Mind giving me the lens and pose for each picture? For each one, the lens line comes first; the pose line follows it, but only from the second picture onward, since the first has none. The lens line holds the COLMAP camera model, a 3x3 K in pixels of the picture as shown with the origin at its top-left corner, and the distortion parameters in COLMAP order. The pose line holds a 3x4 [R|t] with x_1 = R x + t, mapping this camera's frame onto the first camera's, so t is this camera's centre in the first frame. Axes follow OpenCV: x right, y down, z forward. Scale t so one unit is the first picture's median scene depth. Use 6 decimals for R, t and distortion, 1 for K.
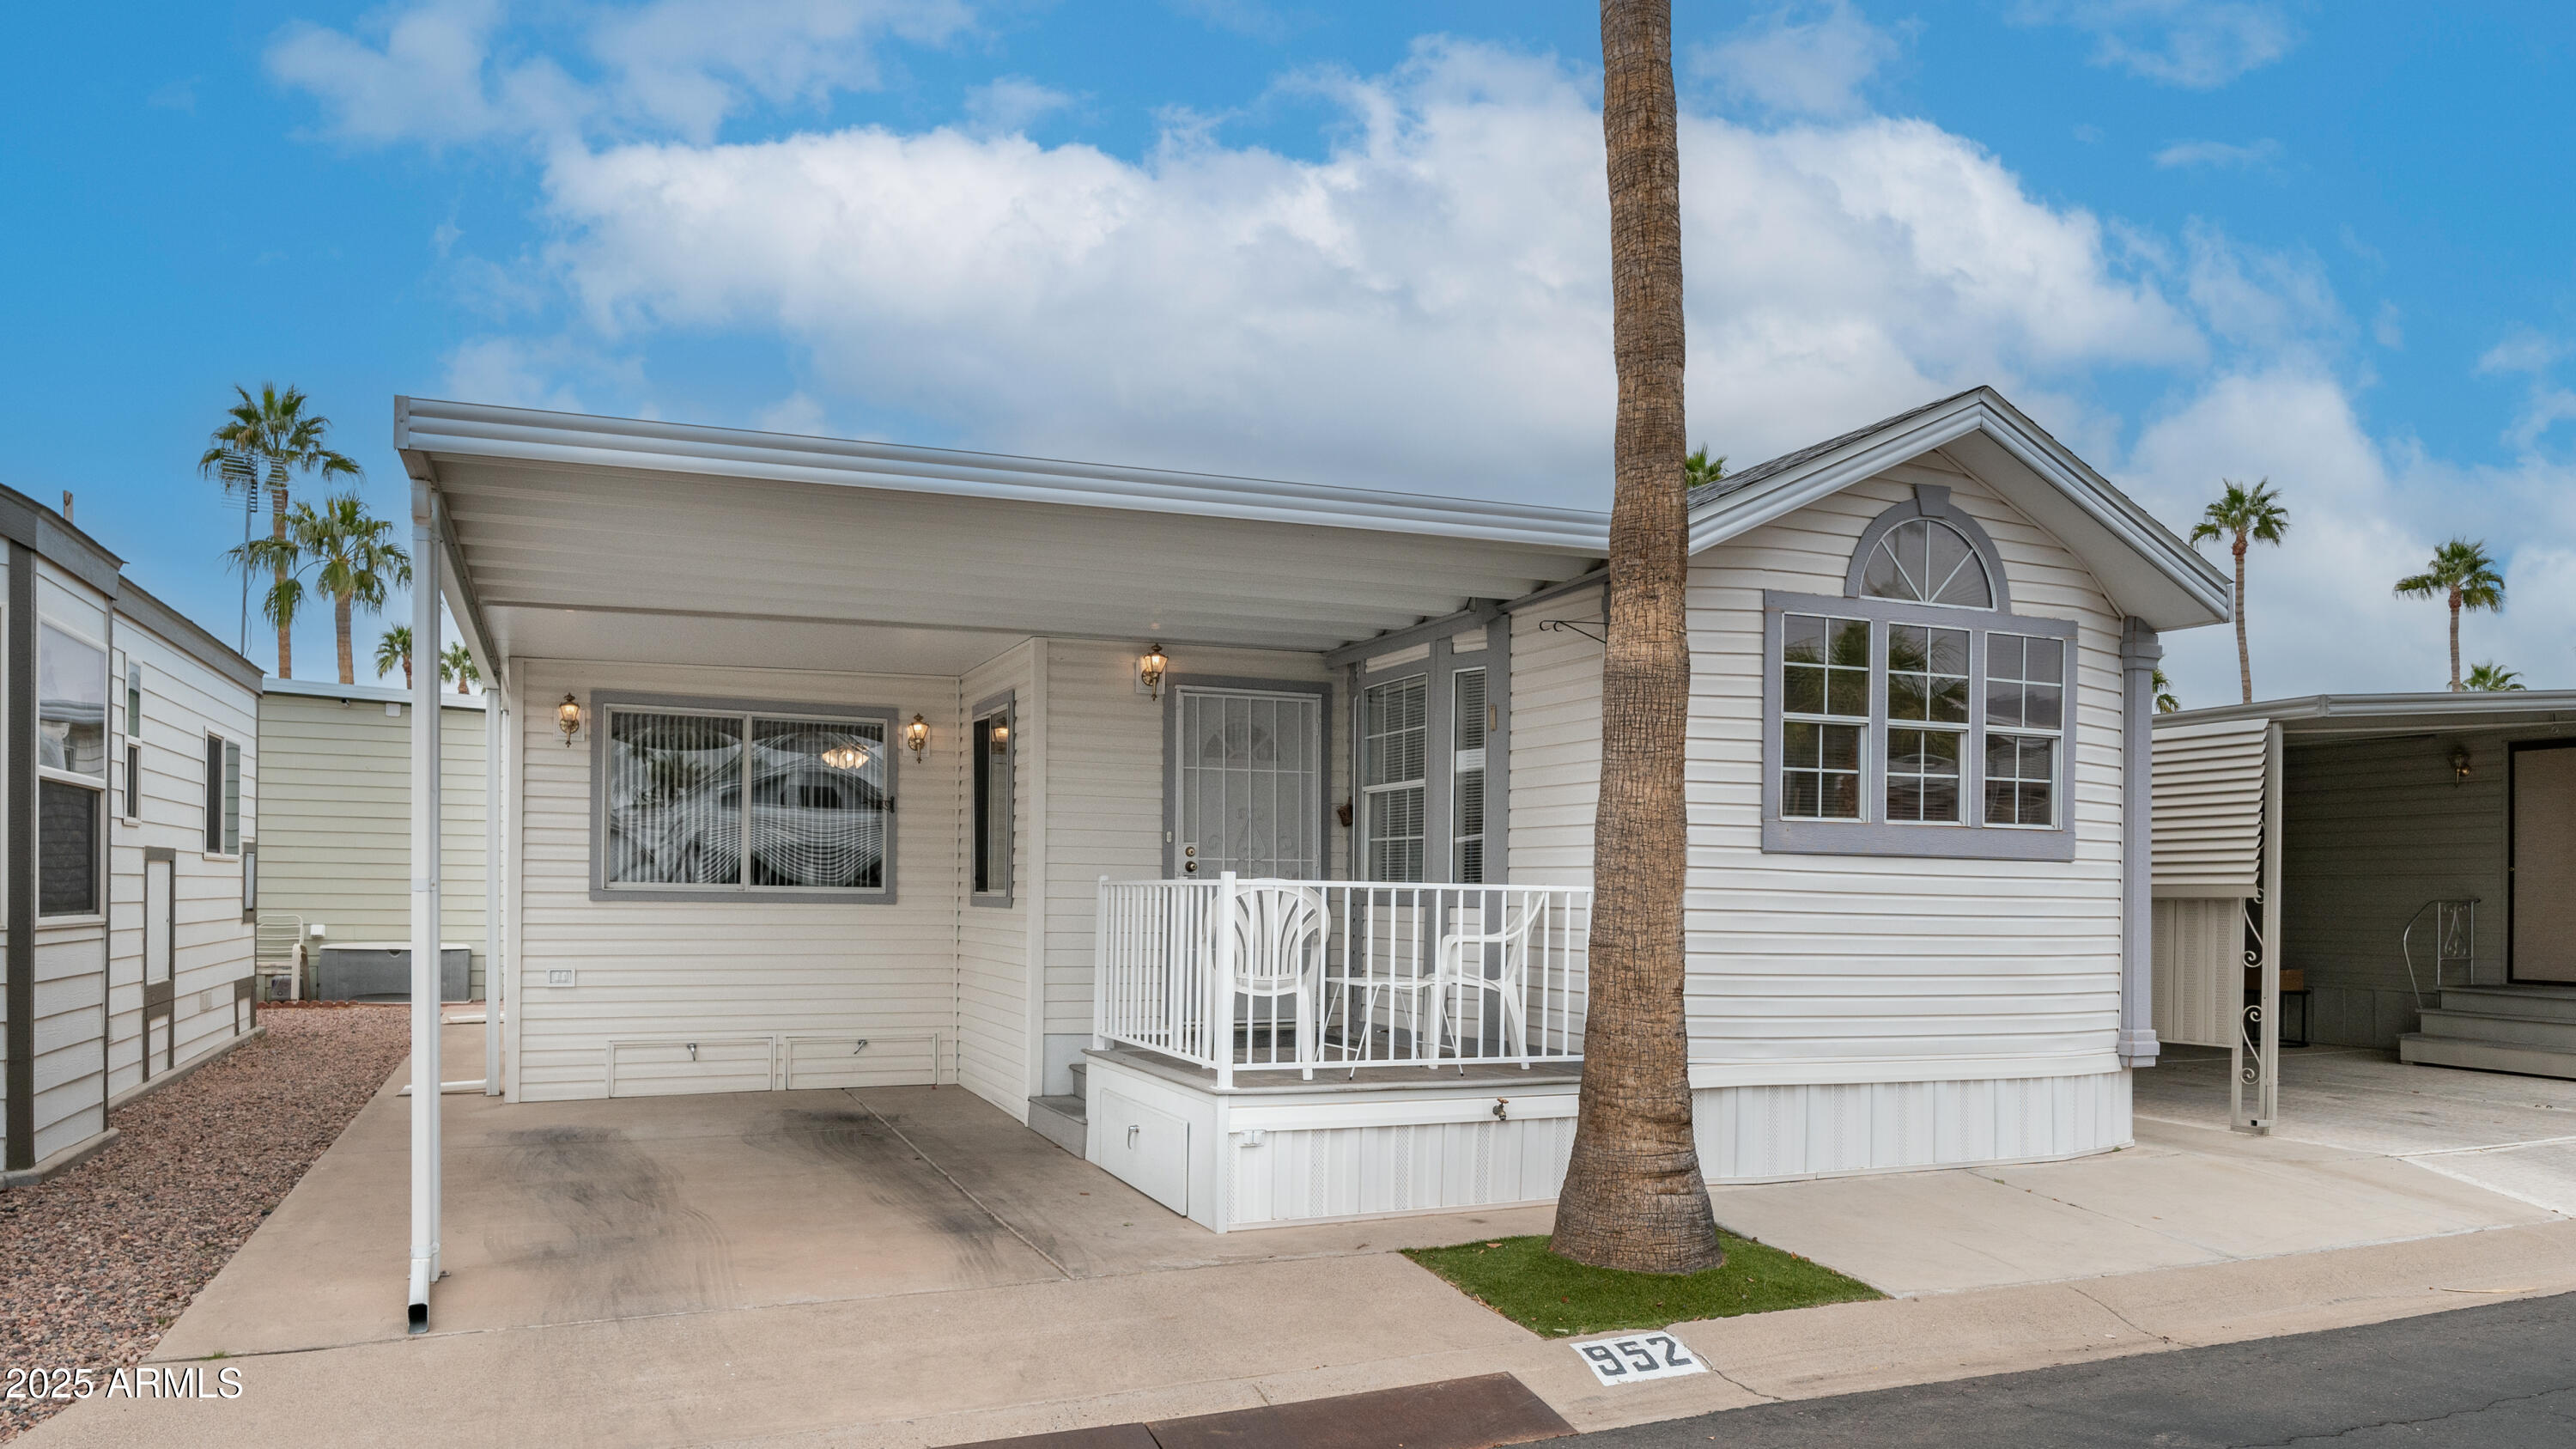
lens RADIAL K [[1594.9, 0, 1140.0], [0, 1594.9, 898.9], [0, 0, 1]] dist [-0.003108, -0.000959]
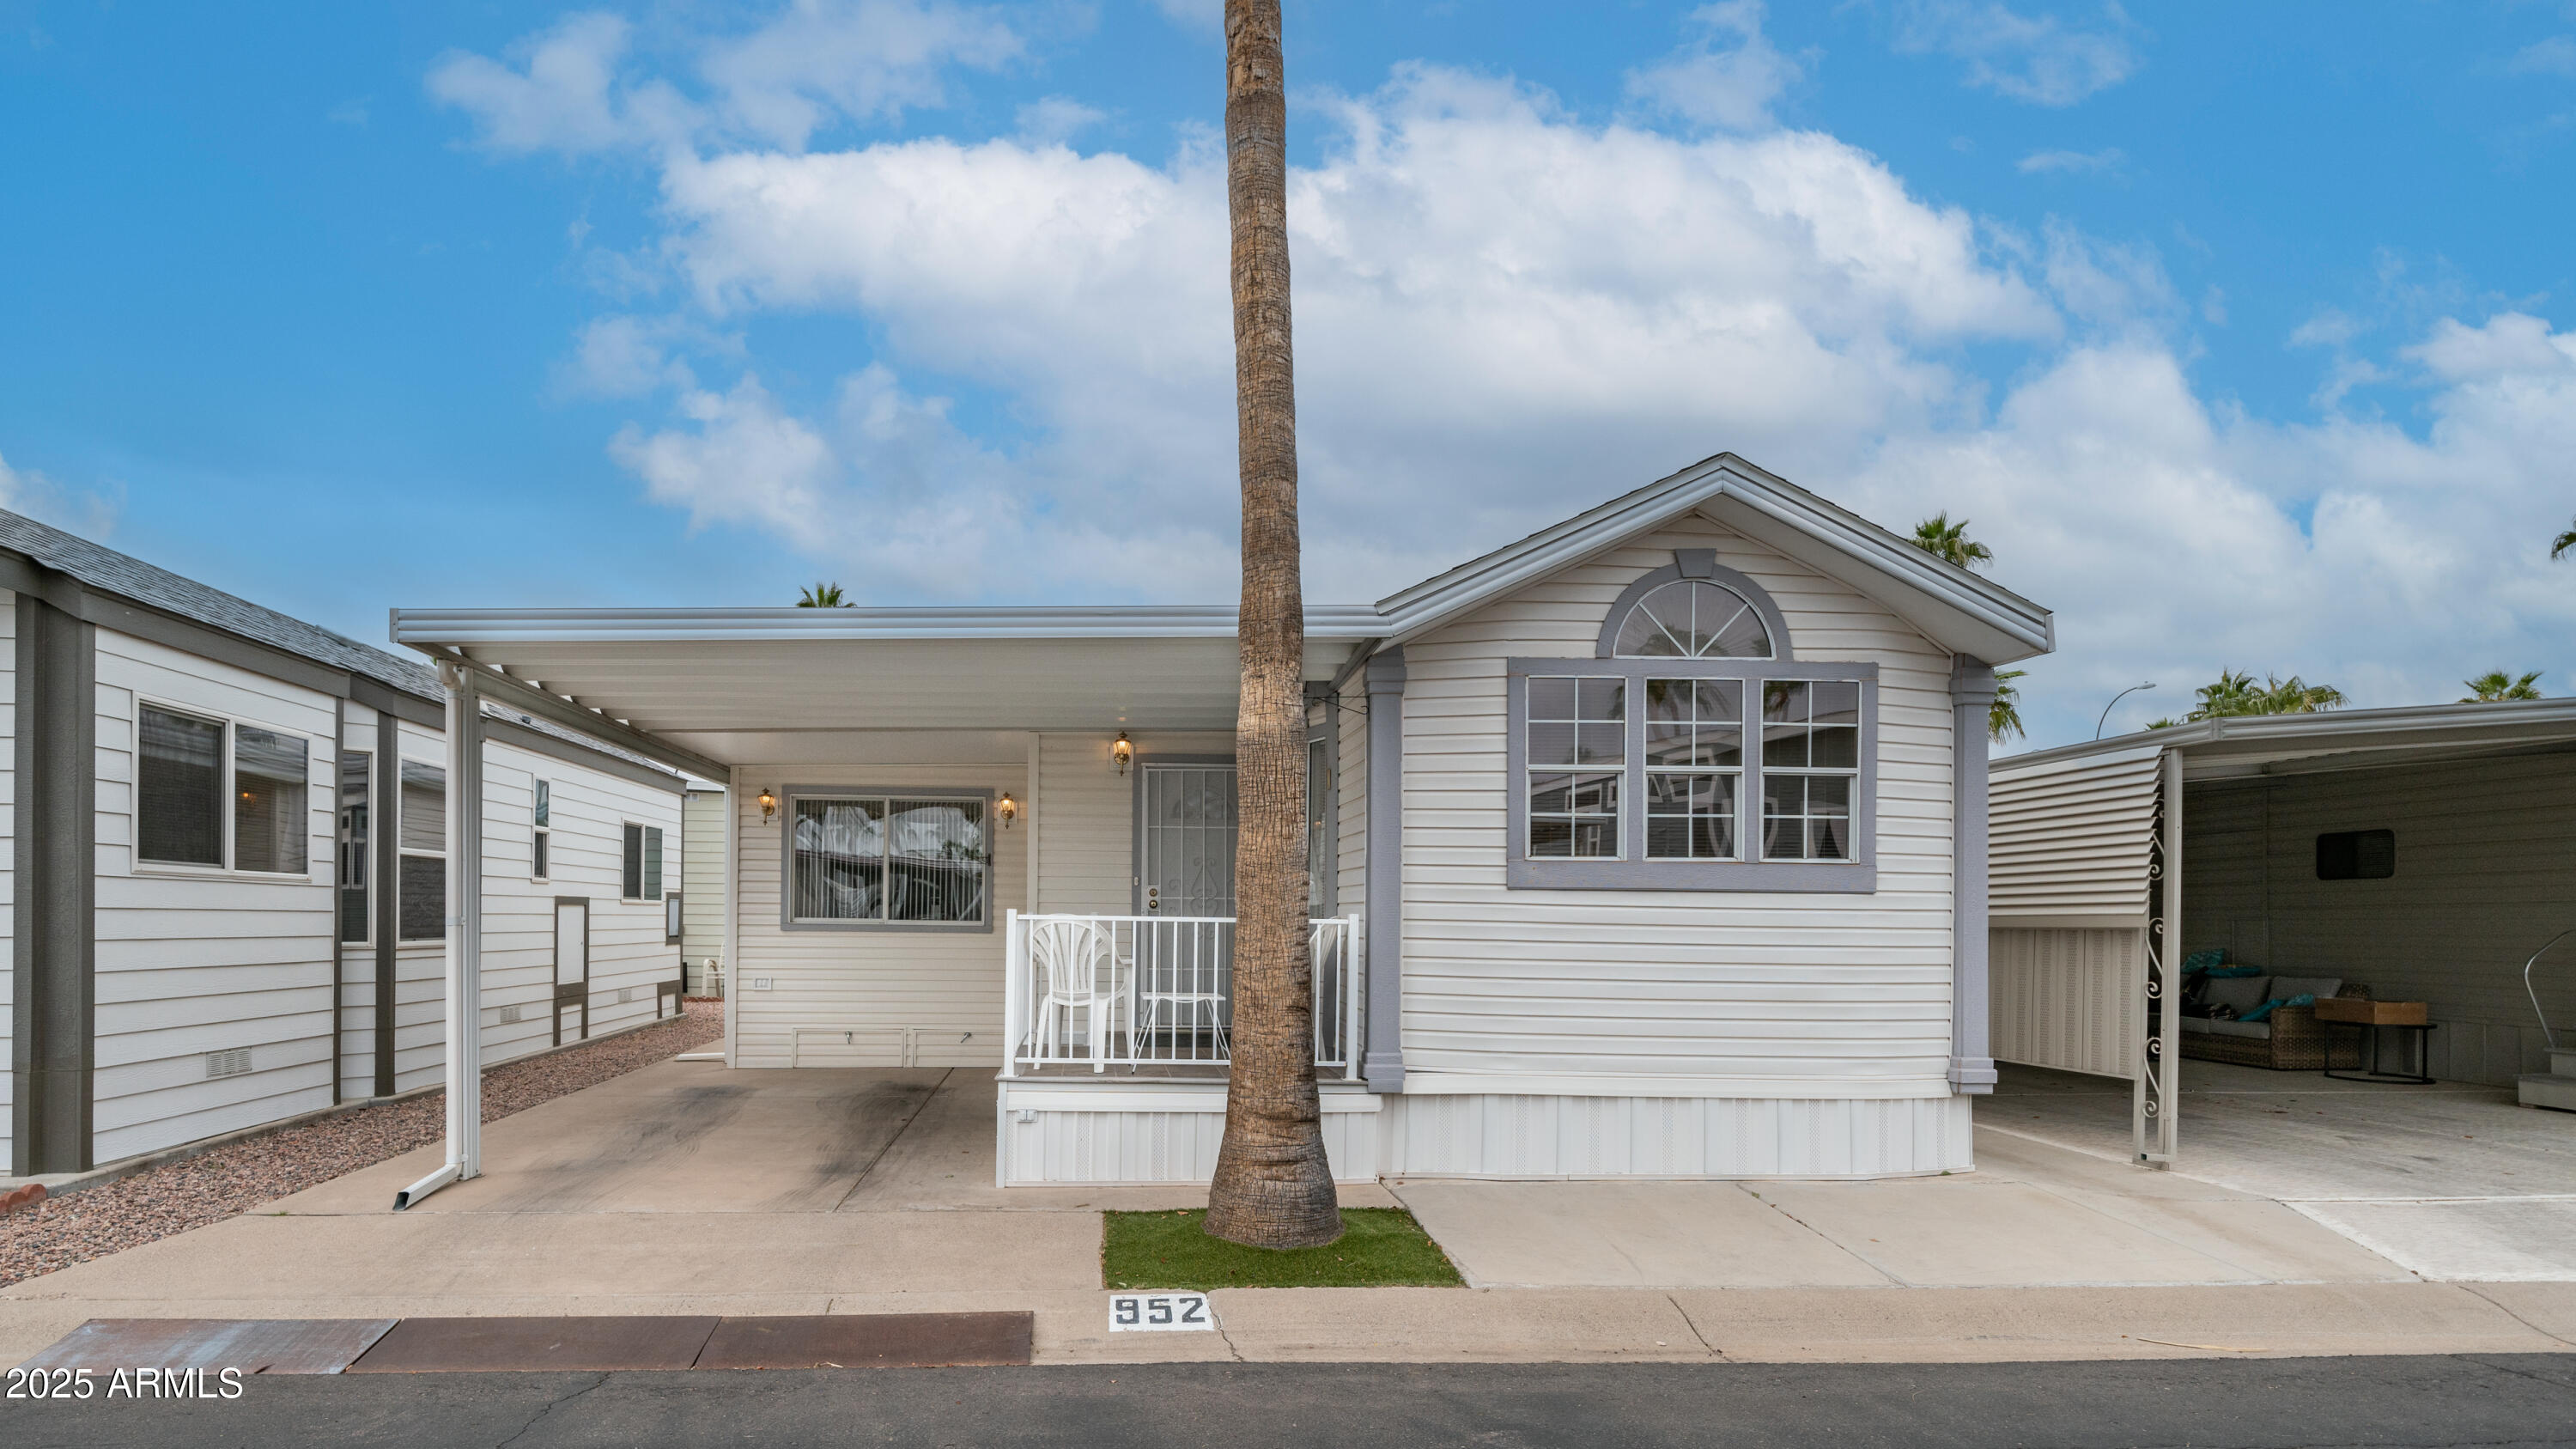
lens RADIAL K [[1217.0, 0, 1078.3], [0, 1217.0, 921.5], [0, 0, 1]] dist [-0.005927, 0.000376]
pose [[0.938529, -0.002748, -0.345190, 0.374123], [0.000971, 0.999985, -0.005321, -0.001371], [0.345199, 0.004658, 0.938518, 0.075786]]
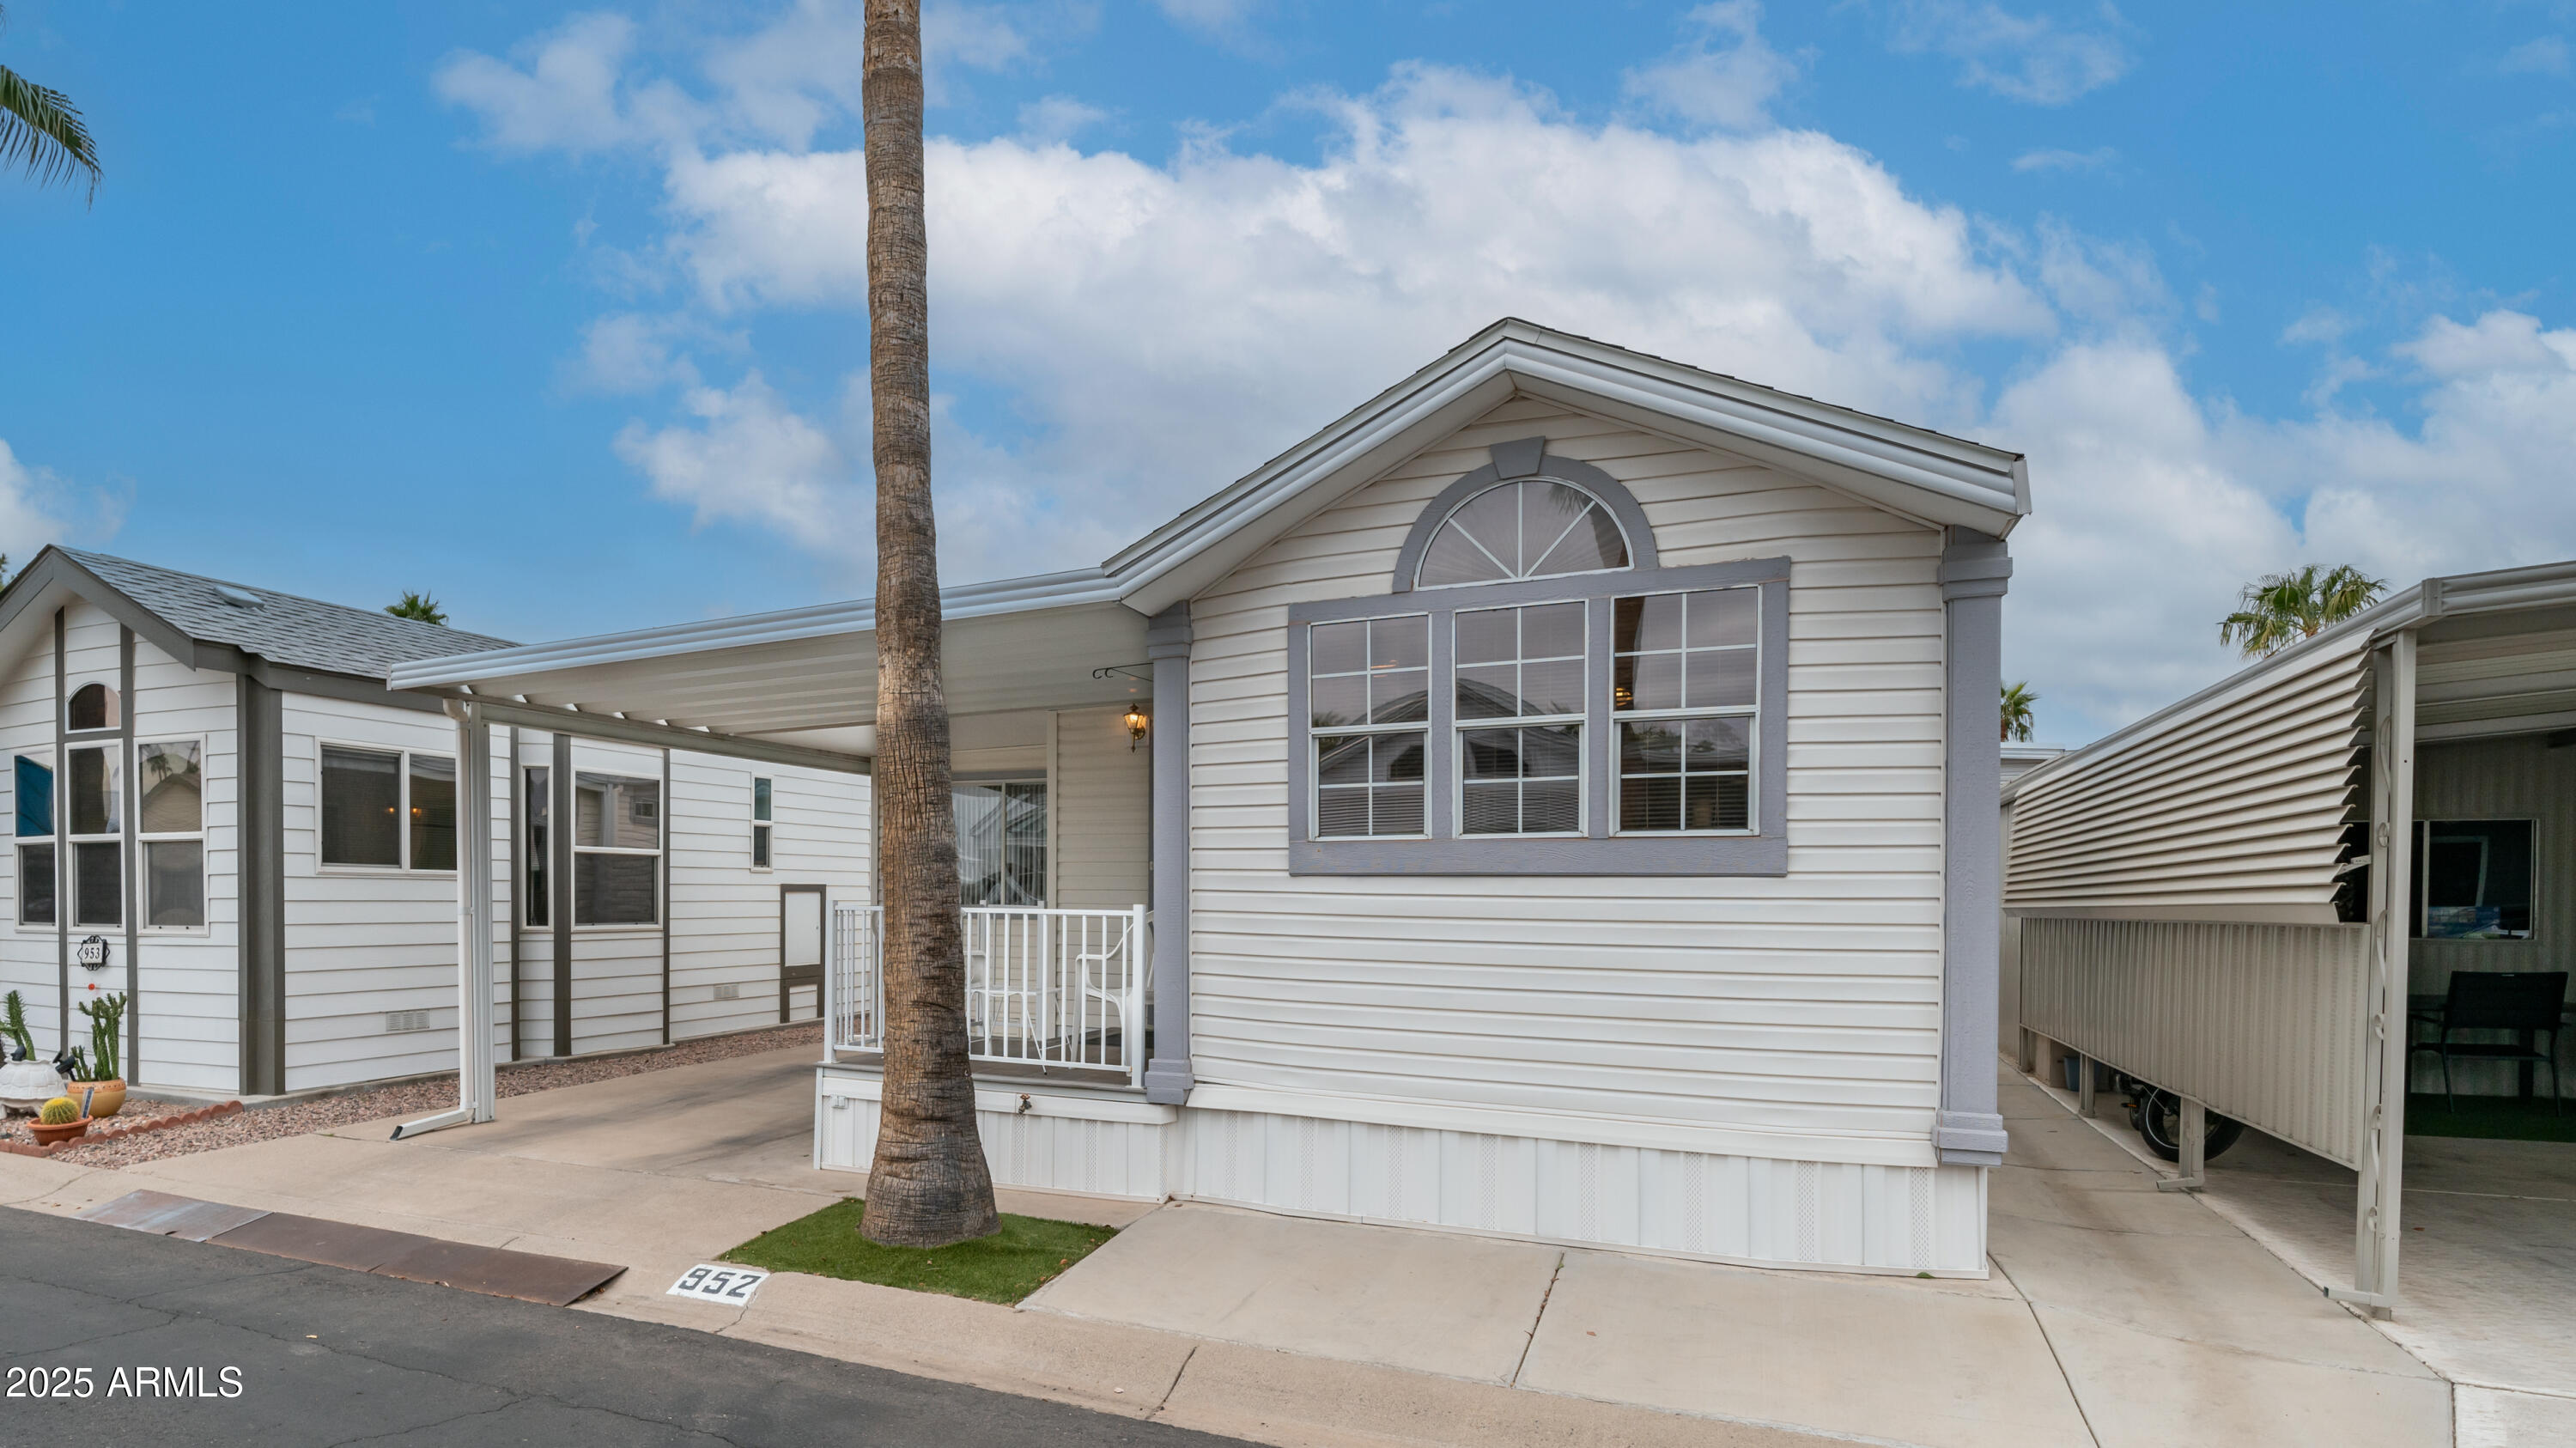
lens RADIAL K [[1355.3, 0, 972.2], [0, 1355.3, 917.9], [0, 0, 1]] dist [-0.003503, -0.000749]
pose [[0.653359, 0.004393, -0.757035, 0.826696], [0.000071, 0.999983, 0.005864, -0.007417], [0.757048, -0.003885, 0.653348, 0.291969]]
